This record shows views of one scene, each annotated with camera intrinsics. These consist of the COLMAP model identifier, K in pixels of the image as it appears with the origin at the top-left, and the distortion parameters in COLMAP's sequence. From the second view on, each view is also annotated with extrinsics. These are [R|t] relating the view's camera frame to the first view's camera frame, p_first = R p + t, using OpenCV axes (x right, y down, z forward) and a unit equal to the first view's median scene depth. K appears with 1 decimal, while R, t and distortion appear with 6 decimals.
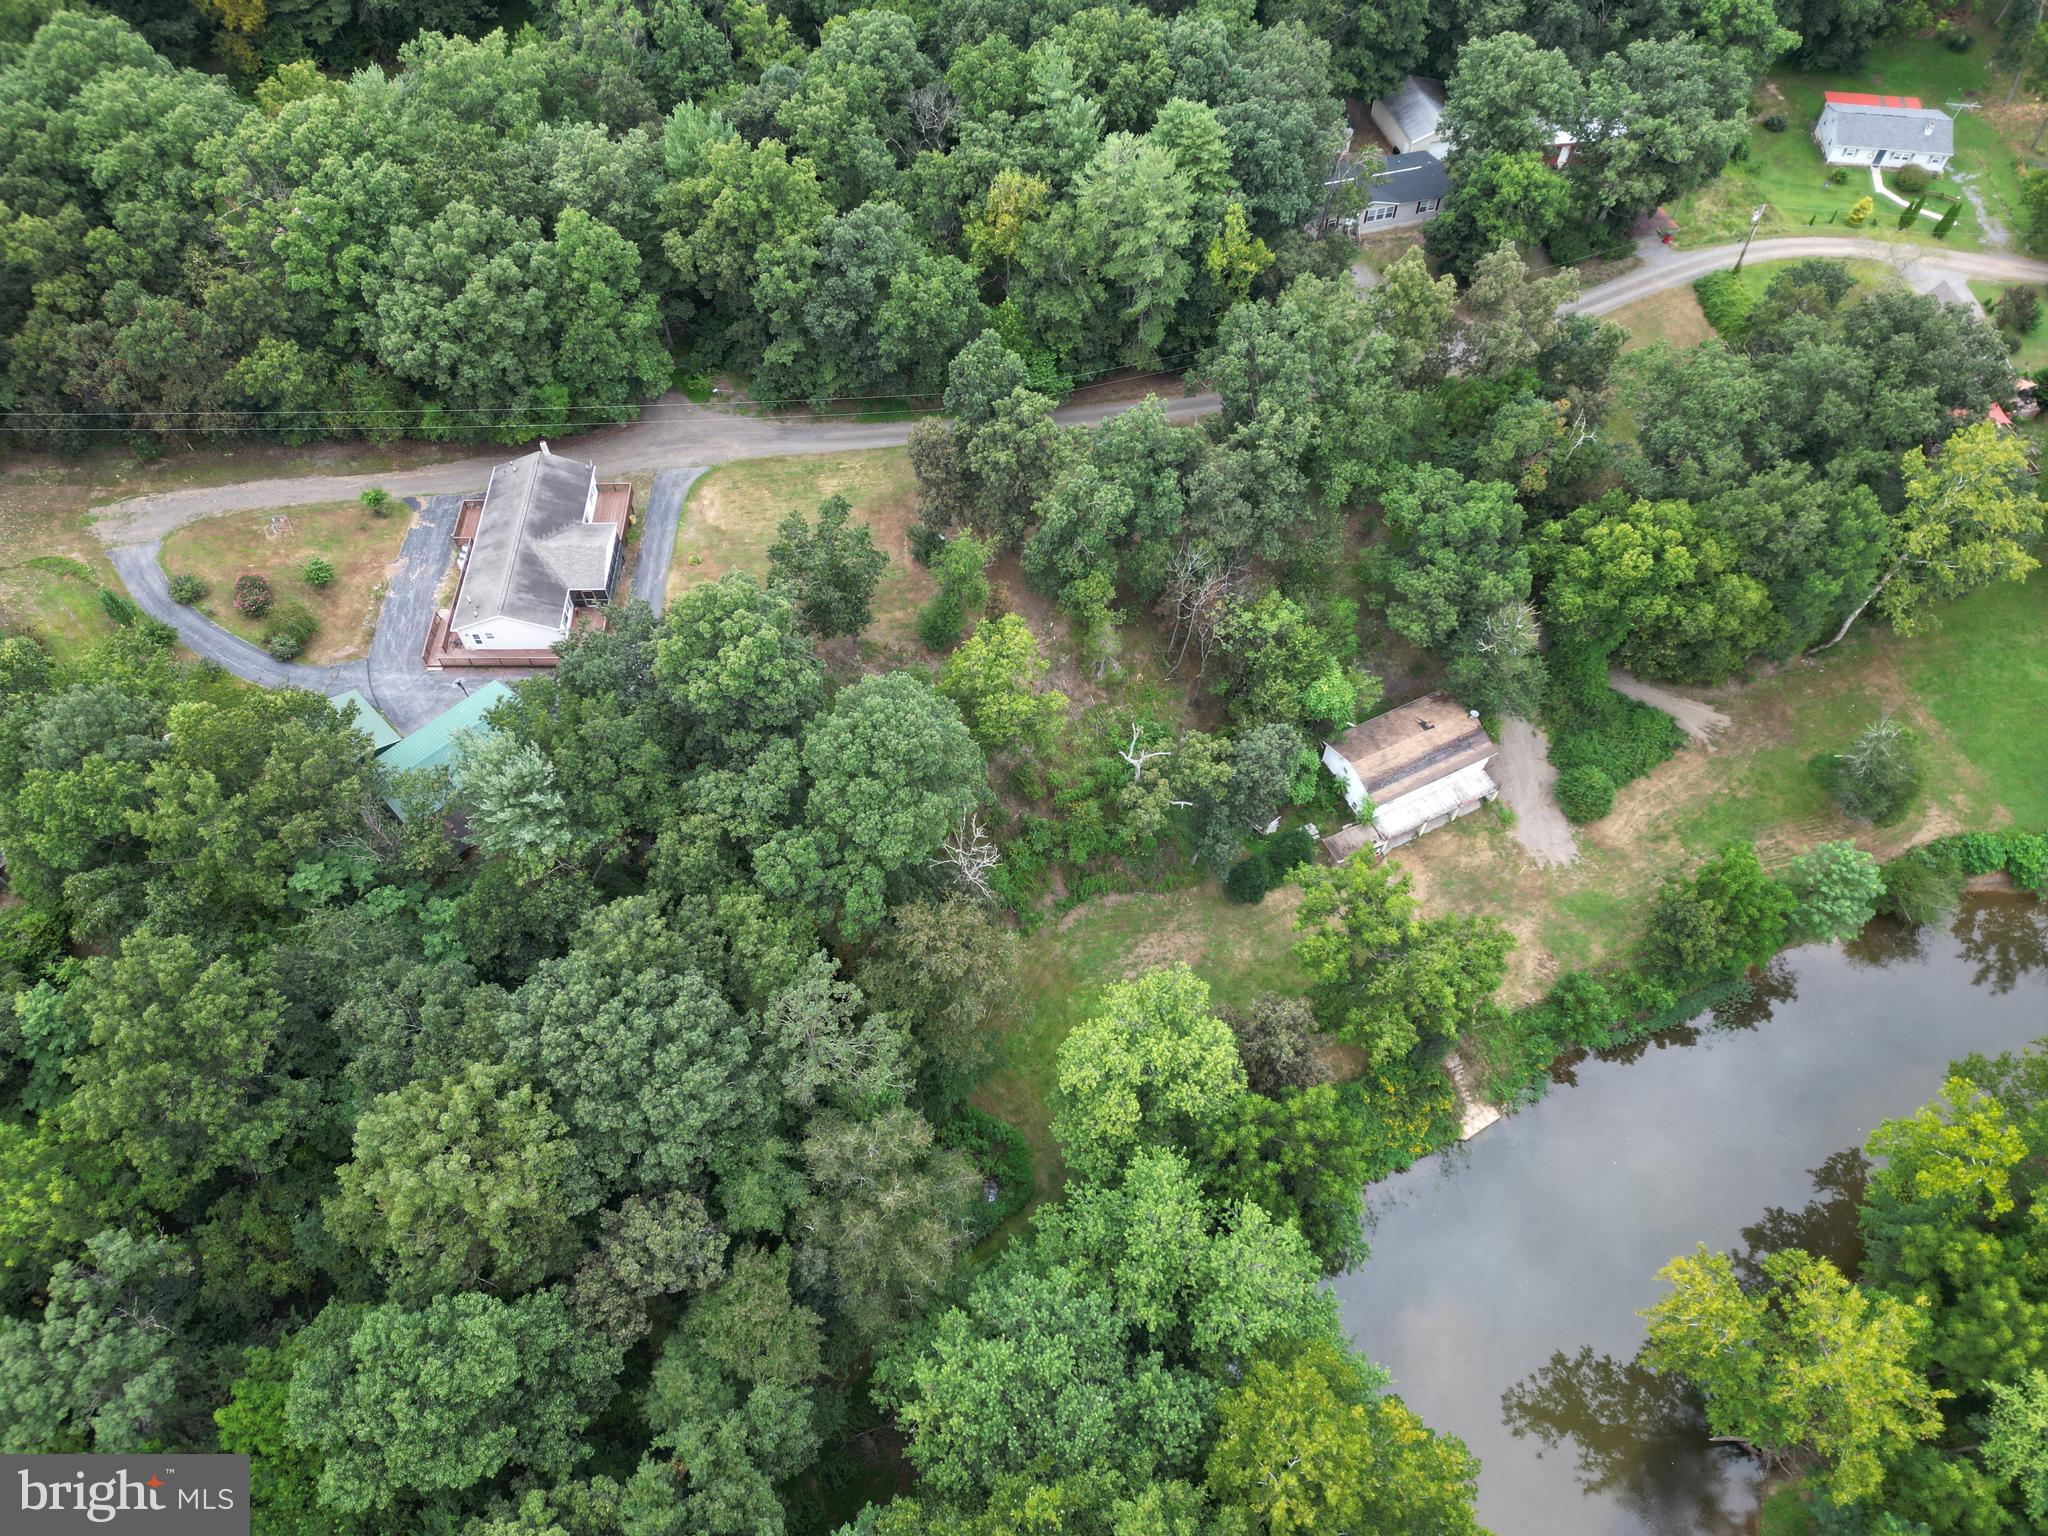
lens RADIAL K [[1428.9, 0, 1059.0], [0, 1428.9, 771.8], [0, 0, 1]] dist [0.084473, -0.074542]
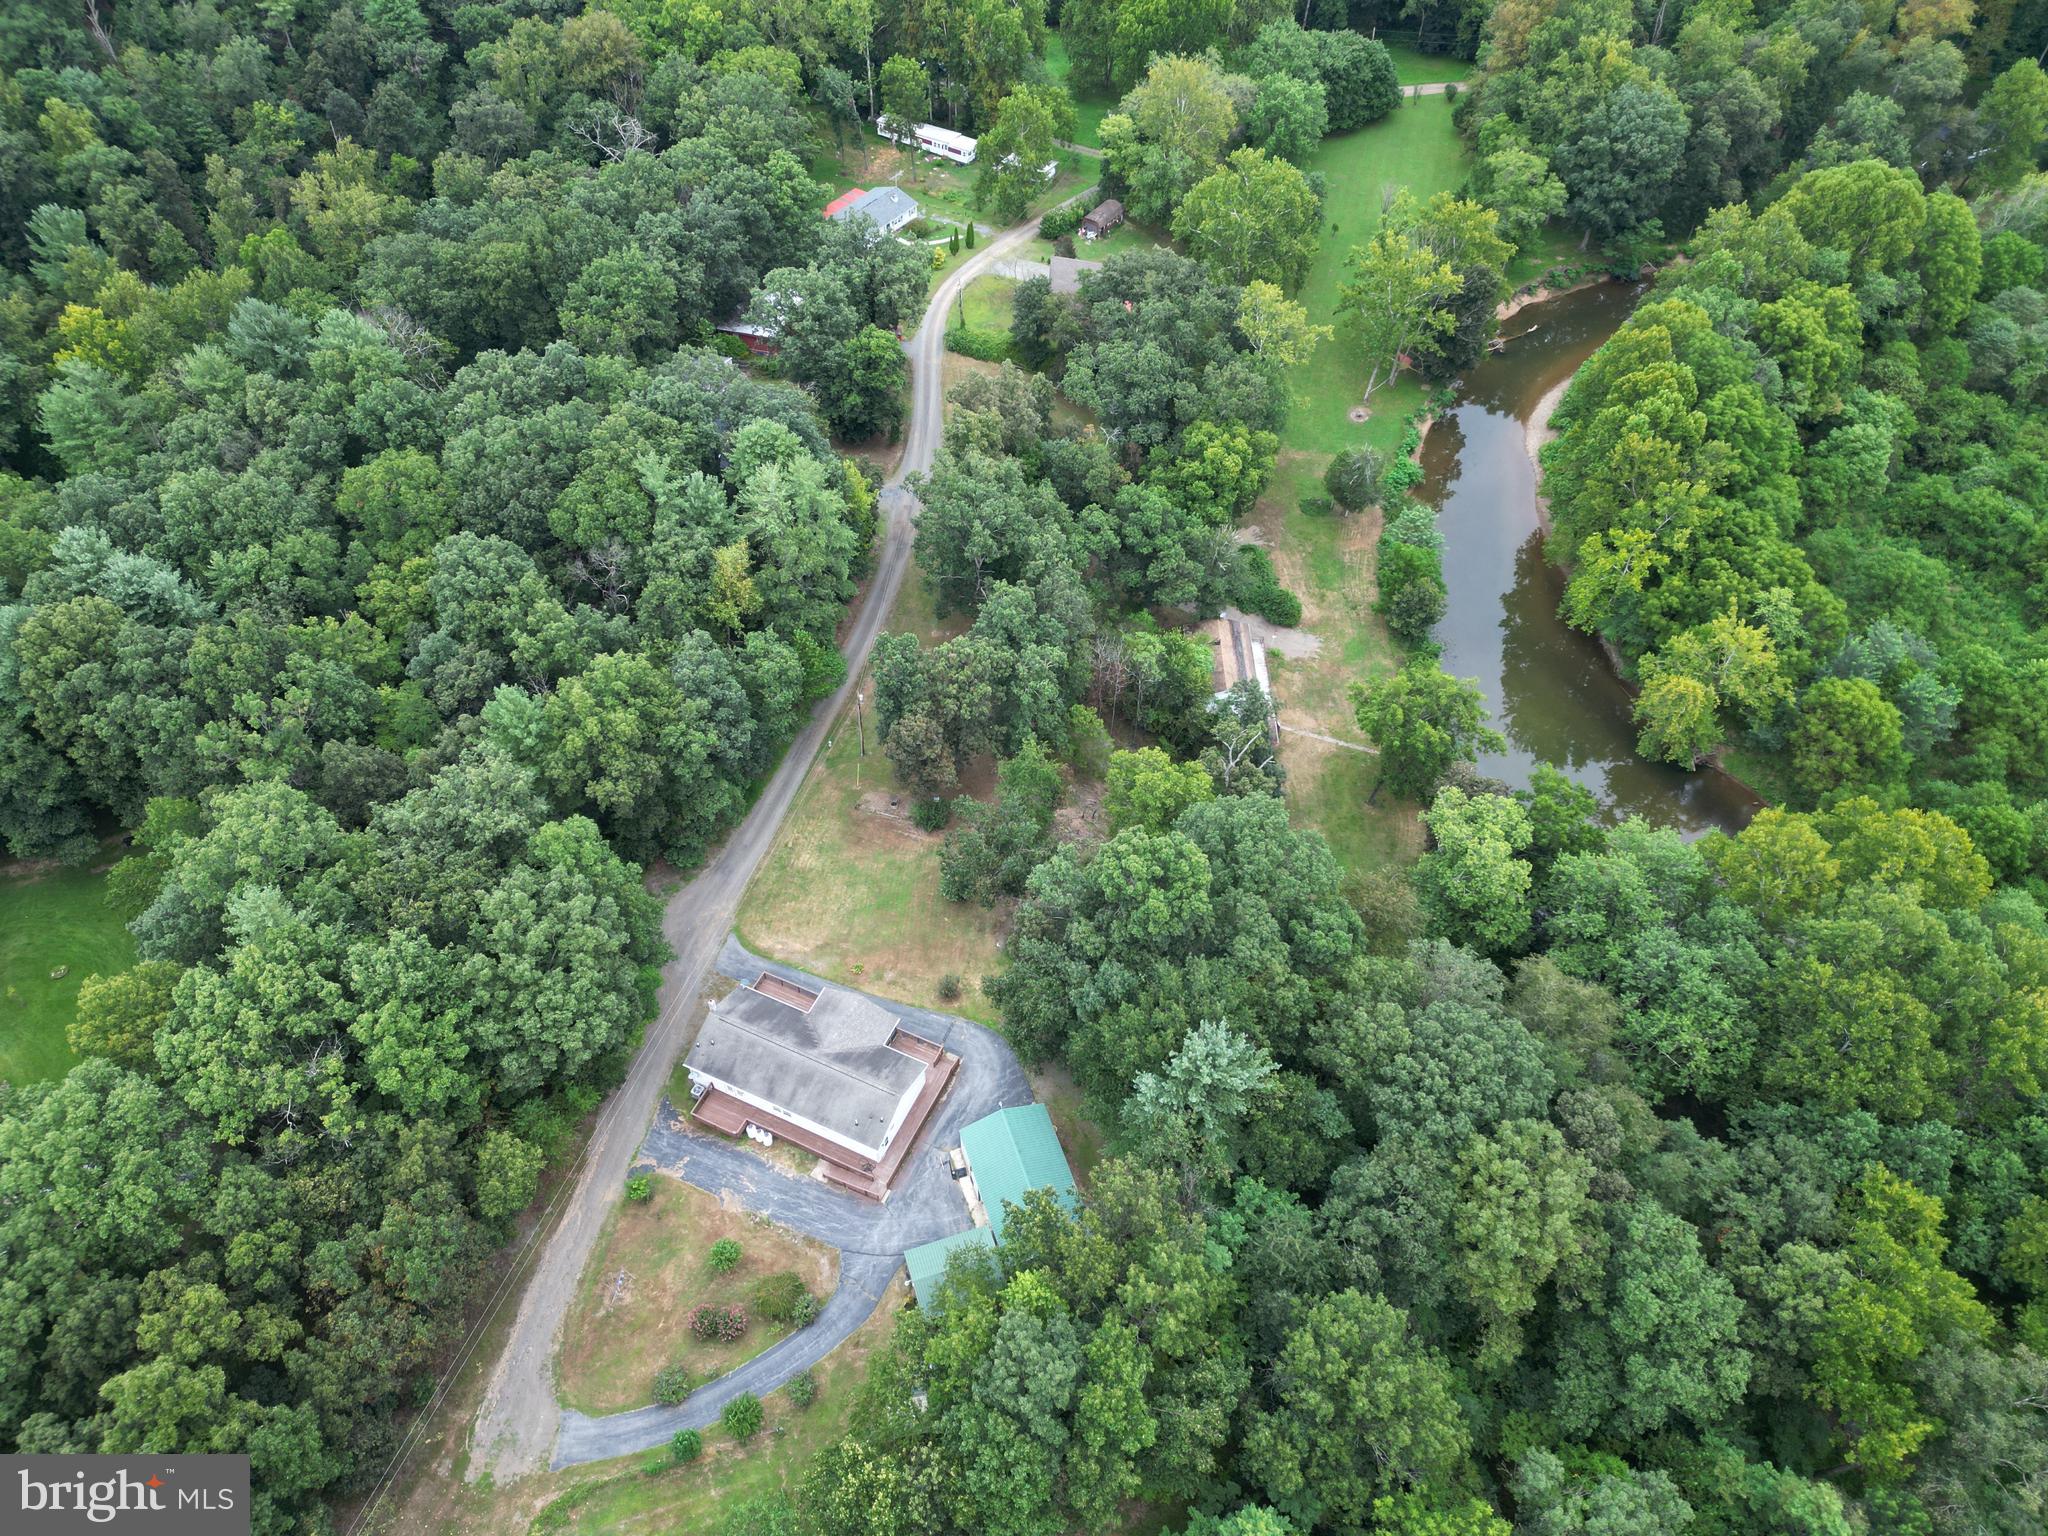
lens RADIAL K [[1428.9, 0, 1059.0], [0, 1428.9, 771.8], [0, 0, 1]] dist [0.084473, -0.074542]
pose [[0.440470, -0.680608, 0.585456, -0.737754], [0.740010, 0.644471, 0.192466, -0.350176], [-0.508303, 0.348468, 0.787526, 0.067743]]
